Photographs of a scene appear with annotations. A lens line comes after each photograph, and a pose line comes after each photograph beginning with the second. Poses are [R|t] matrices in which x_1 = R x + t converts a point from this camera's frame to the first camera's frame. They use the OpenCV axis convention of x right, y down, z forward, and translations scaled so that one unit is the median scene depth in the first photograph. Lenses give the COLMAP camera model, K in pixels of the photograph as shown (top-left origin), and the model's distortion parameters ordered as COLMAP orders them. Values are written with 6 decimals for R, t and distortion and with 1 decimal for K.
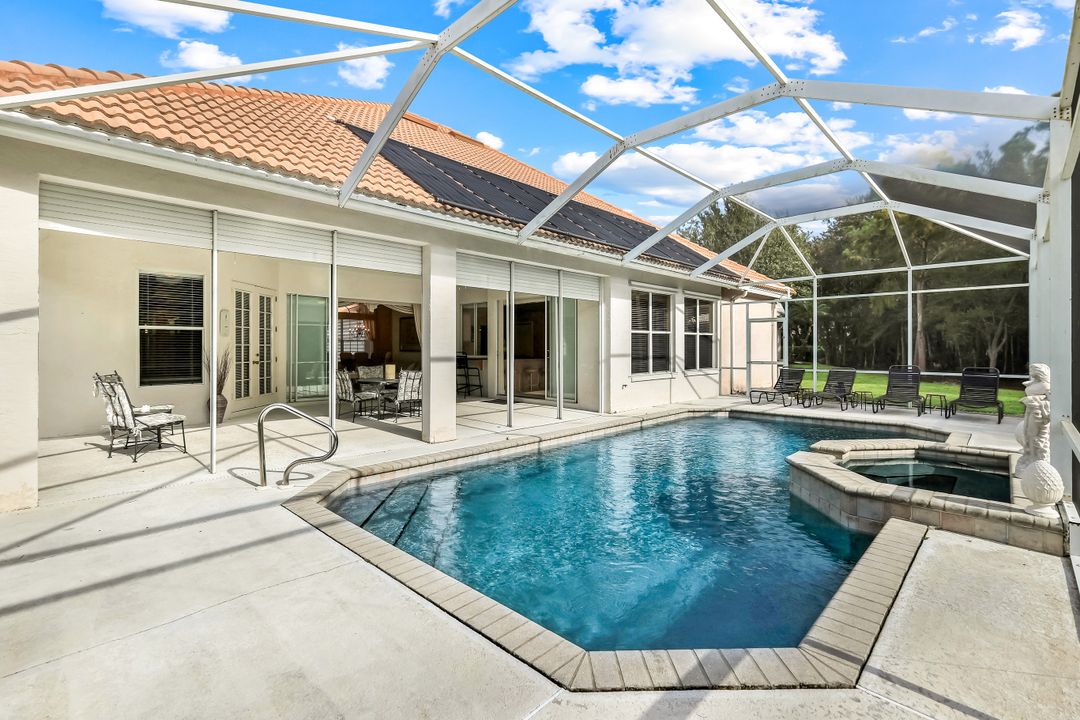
lens RADIAL K [[478.6, 0, 543.6], [0, 478.6, 352.4], [0, 0, 1]] dist [0.001729, 0.000329]
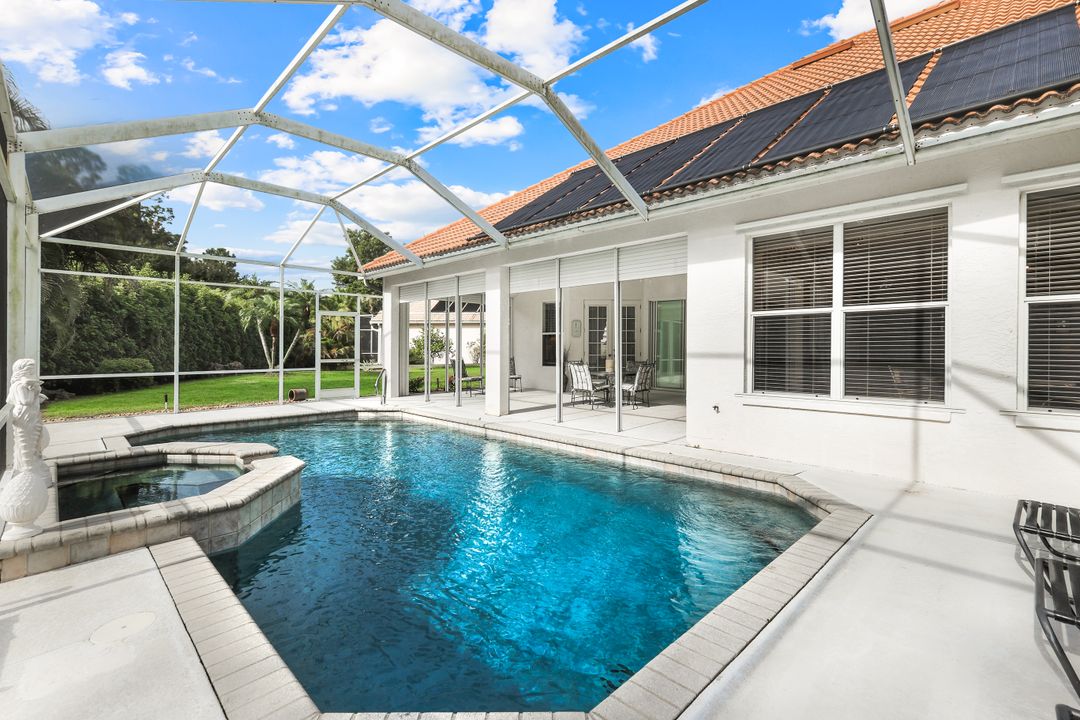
lens RADIAL K [[478.6, 0, 543.6], [0, 478.6, 352.4], [0, 0, 1]] dist [0.001729, 0.000329]
pose [[0.007036, 0.011181, -0.999913, 0.704987], [-0.007357, 0.999911, 0.011129, -0.002494], [0.999948, 0.007278, 0.007117, 0.719576]]
